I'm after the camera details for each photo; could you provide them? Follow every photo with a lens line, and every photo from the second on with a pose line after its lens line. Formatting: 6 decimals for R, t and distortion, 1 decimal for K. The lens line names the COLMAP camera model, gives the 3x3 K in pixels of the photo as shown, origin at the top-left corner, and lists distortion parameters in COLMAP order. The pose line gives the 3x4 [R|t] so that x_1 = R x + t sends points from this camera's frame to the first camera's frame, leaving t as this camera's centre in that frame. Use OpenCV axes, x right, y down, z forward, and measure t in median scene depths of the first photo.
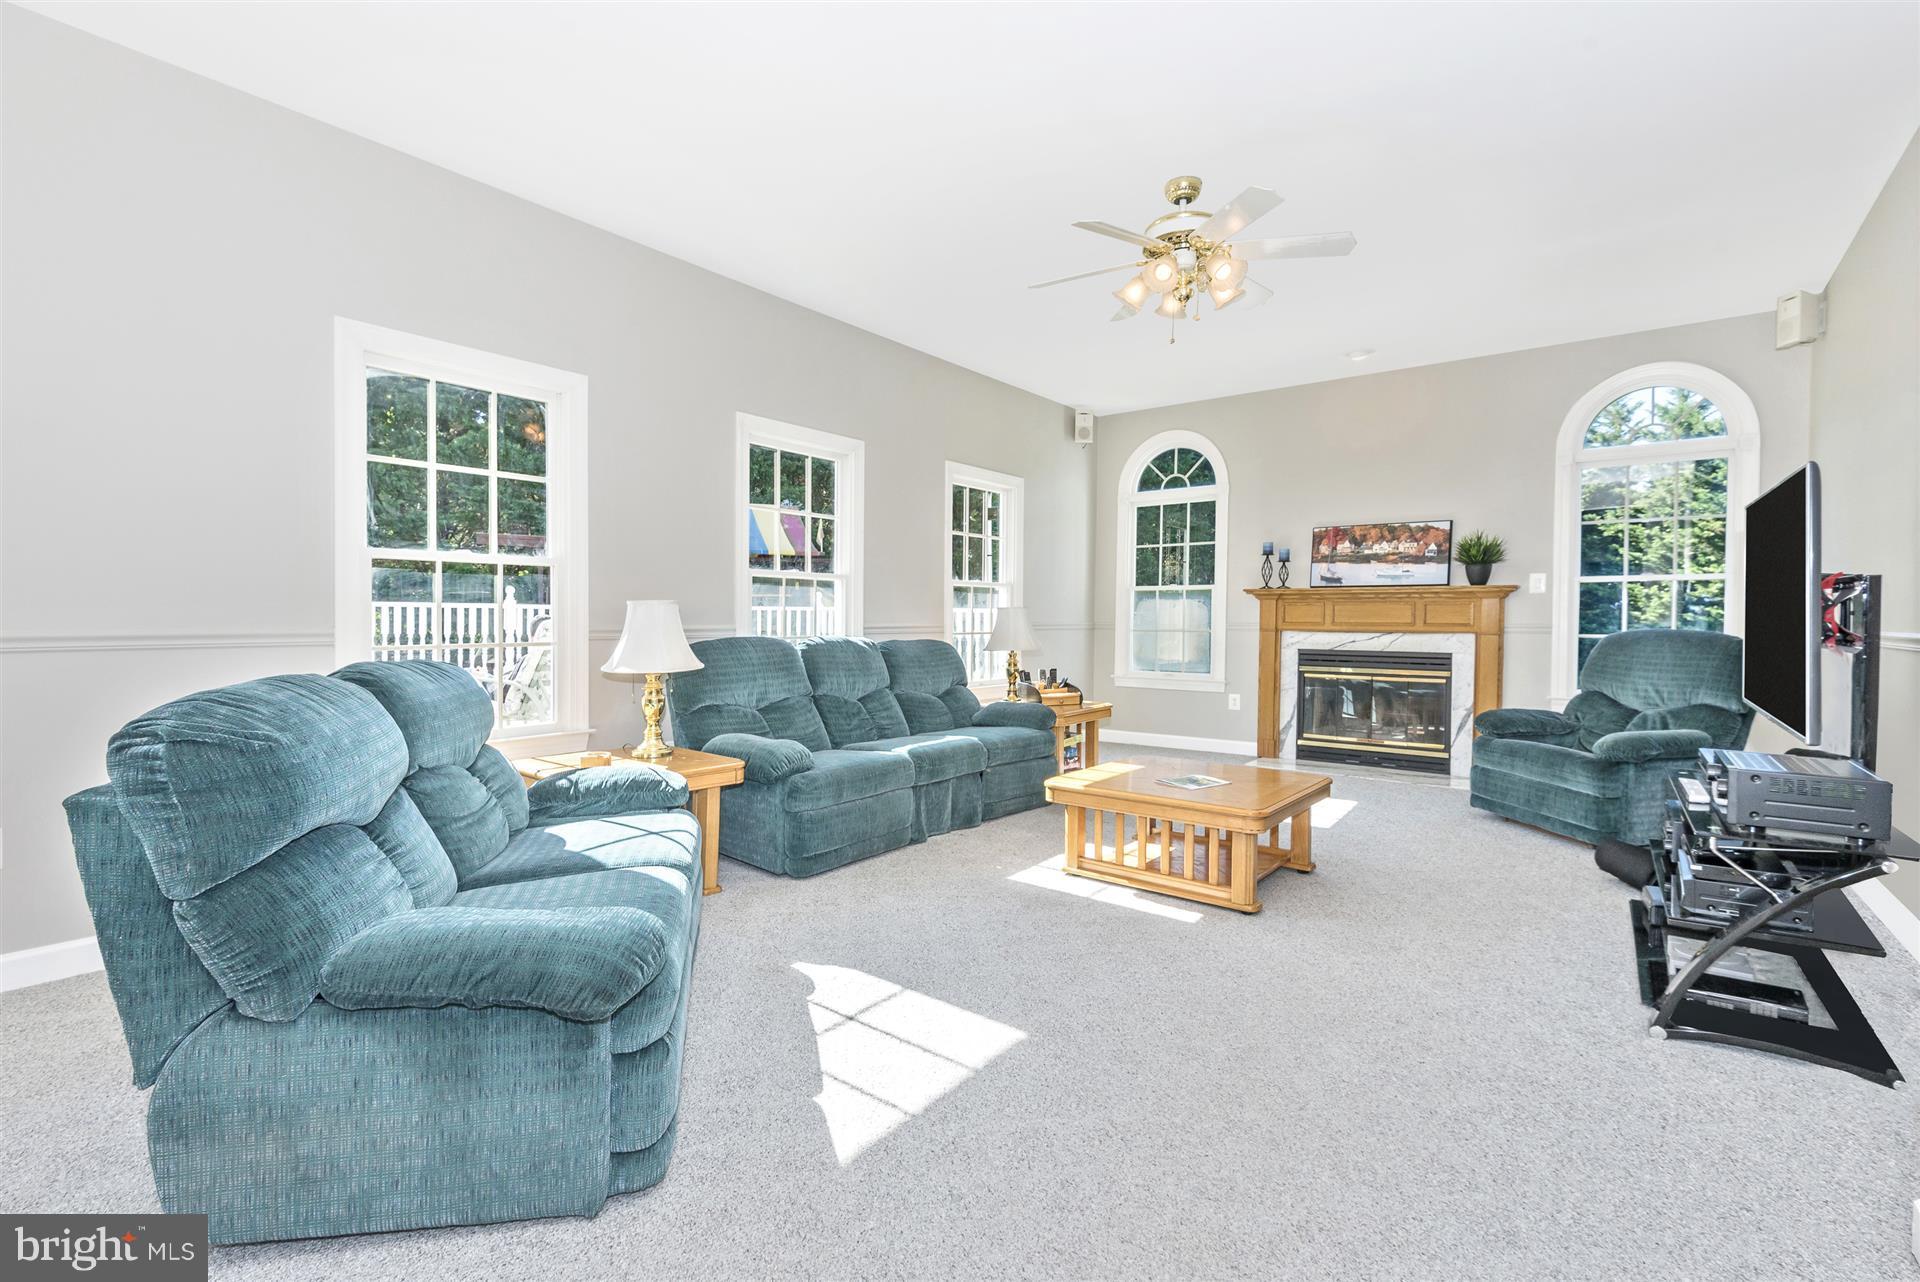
lens RADIAL K [[873.1, 0, 942.6], [0, 873.1, 631.0], [0, 0, 1]] dist [0.000122, -0.002566]
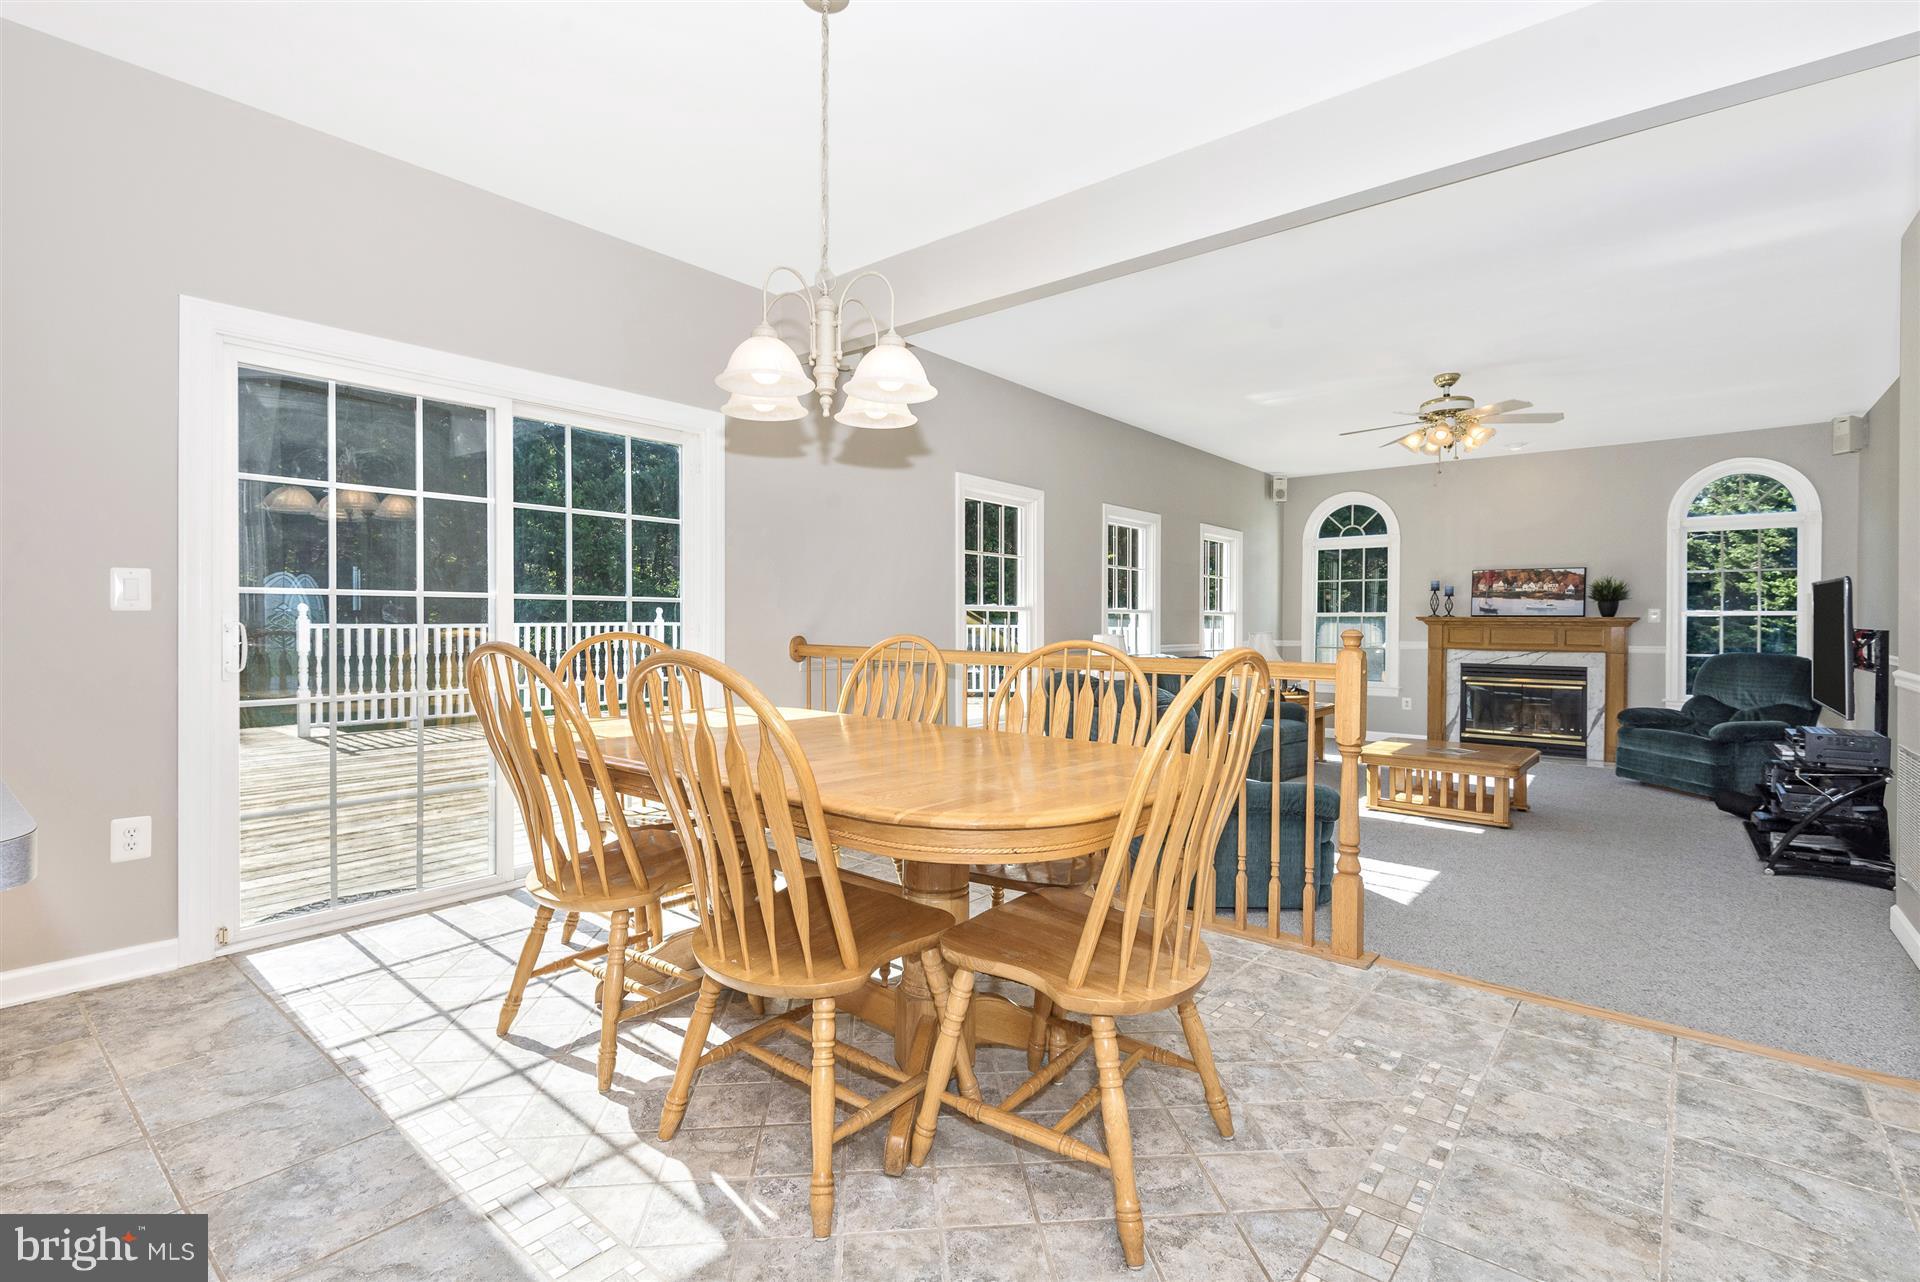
lens RADIAL K [[873.1, 0, 958.2], [0, 873.1, 621.3], [0, 0, 1]] dist [0.000122, -0.002566]
pose [[0.999533, 0.001984, -0.030493, -0.330885], [-0.002533, 0.999835, -0.017987, -0.017891], [0.030452, 0.018056, 0.999373, -0.357053]]
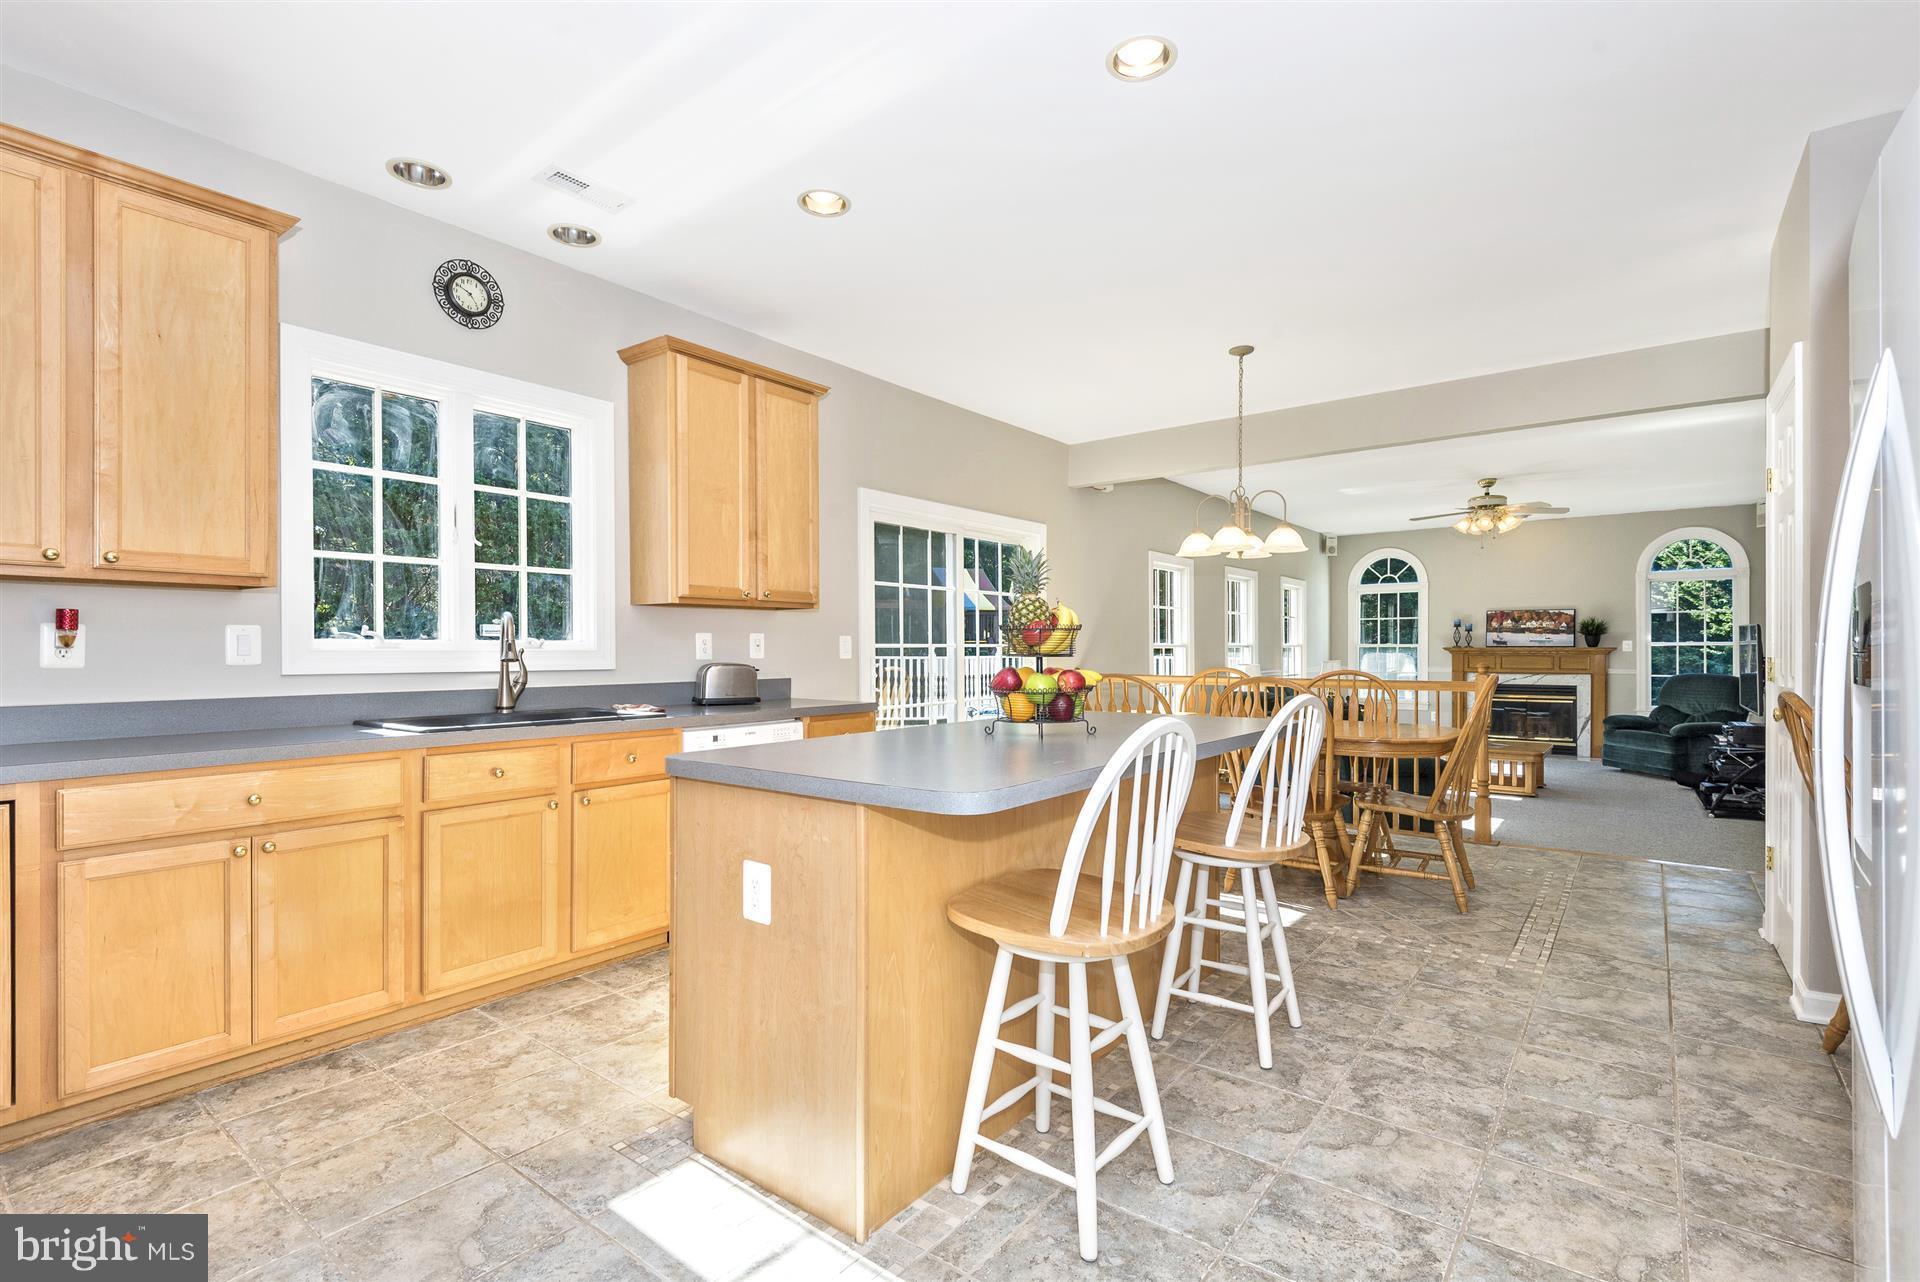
lens RADIAL K [[873.1, 0, 953.8], [0, 873.1, 644.9], [0, 0, 1]] dist [0.000122, -0.002566]
pose [[0.999984, -0.005553, -0.001464, -0.646574], [0.005519, 0.999734, -0.022377, -0.023276], [0.001588, 0.022369, 0.999749, -0.732397]]
